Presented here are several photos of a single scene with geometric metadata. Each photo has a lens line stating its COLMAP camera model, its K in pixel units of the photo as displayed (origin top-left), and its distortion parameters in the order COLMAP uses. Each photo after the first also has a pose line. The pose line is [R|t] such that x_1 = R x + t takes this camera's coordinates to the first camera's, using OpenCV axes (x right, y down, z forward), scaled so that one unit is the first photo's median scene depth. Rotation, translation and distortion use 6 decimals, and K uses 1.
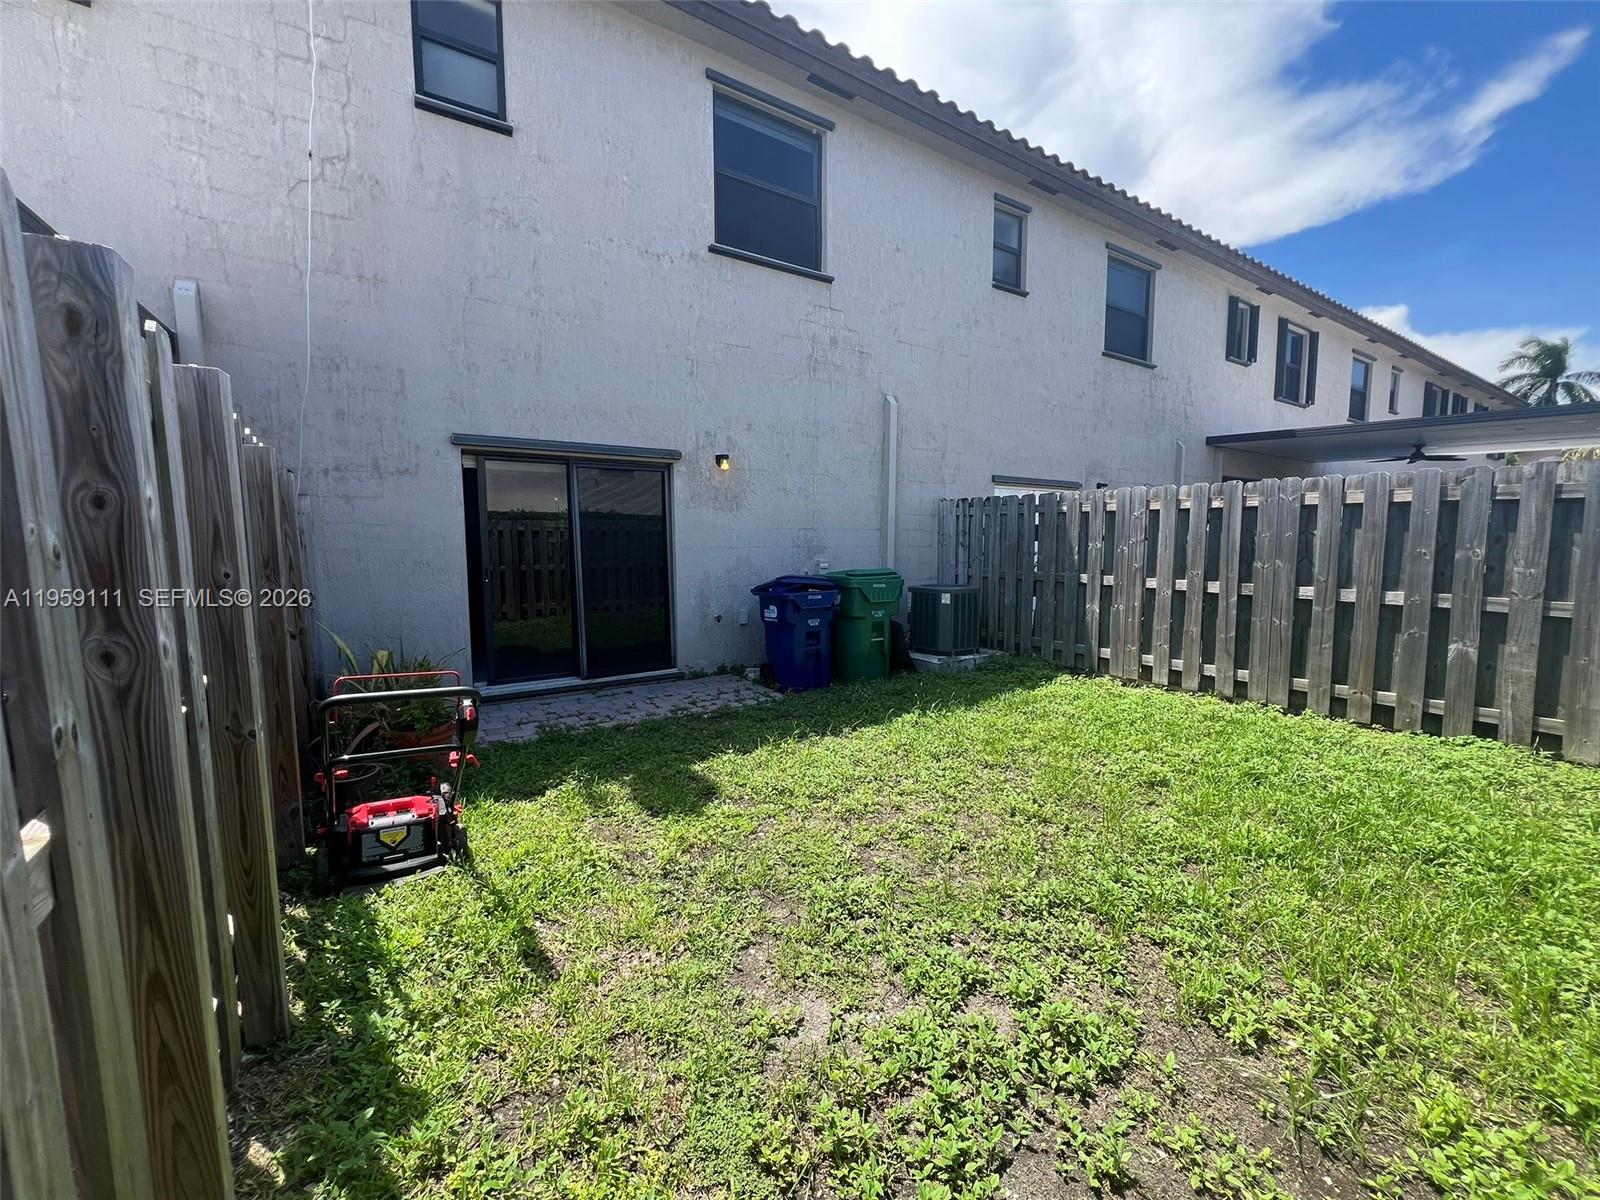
lens RADIAL K [[640.5, 0, 800.0], [0, 640.5, 600.0], [0, 0, 1]] dist [-0.000532, 0.000490]
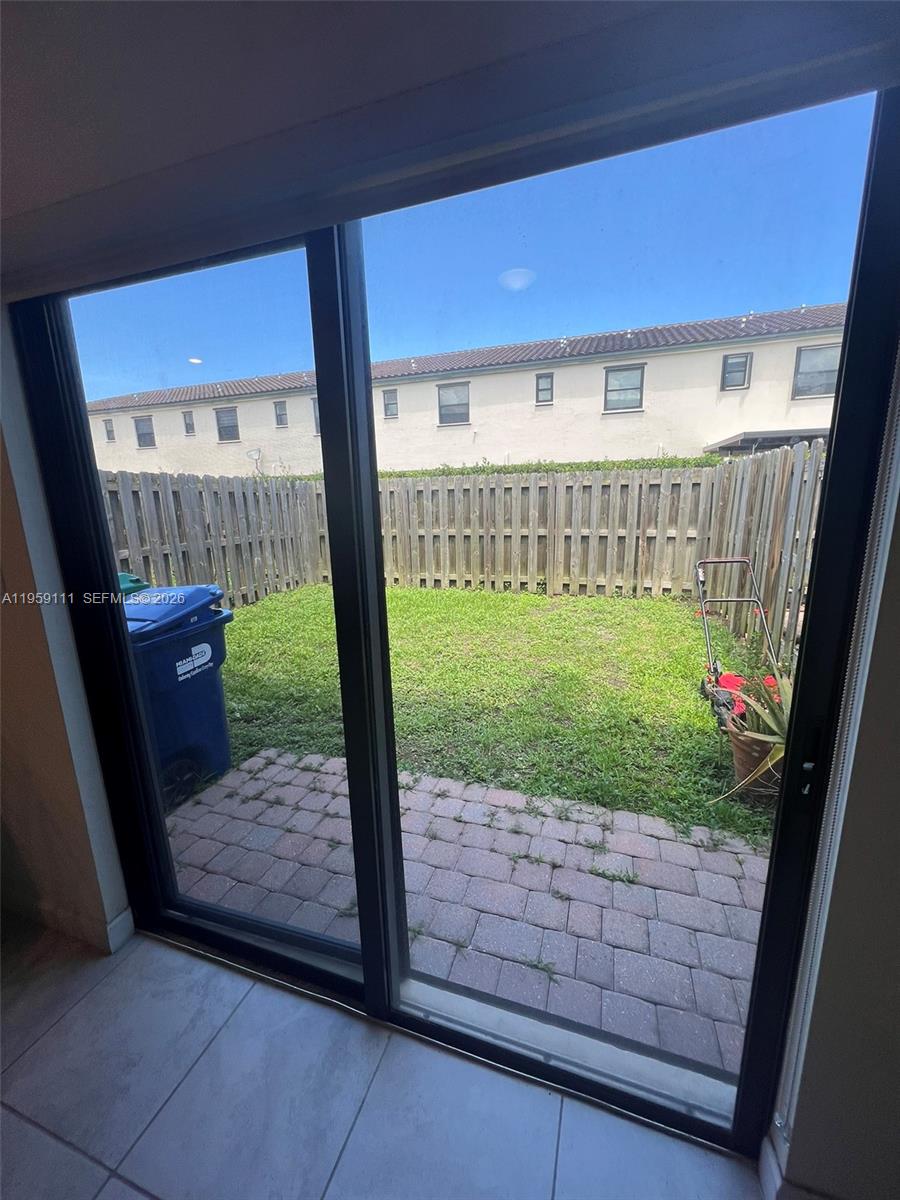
lens RADIAL K [[480.4, 0, 450.7], [0, 480.4, 596.7], [0, 0, 1]] dist [-0.000532, 0.000490]
pose [[-0.619937, -0.147971, 0.770573, -0.565231], [0.098882, 0.959495, 0.263801, -0.137952], [-0.778396, 0.239736, -0.580195, 1.183523]]
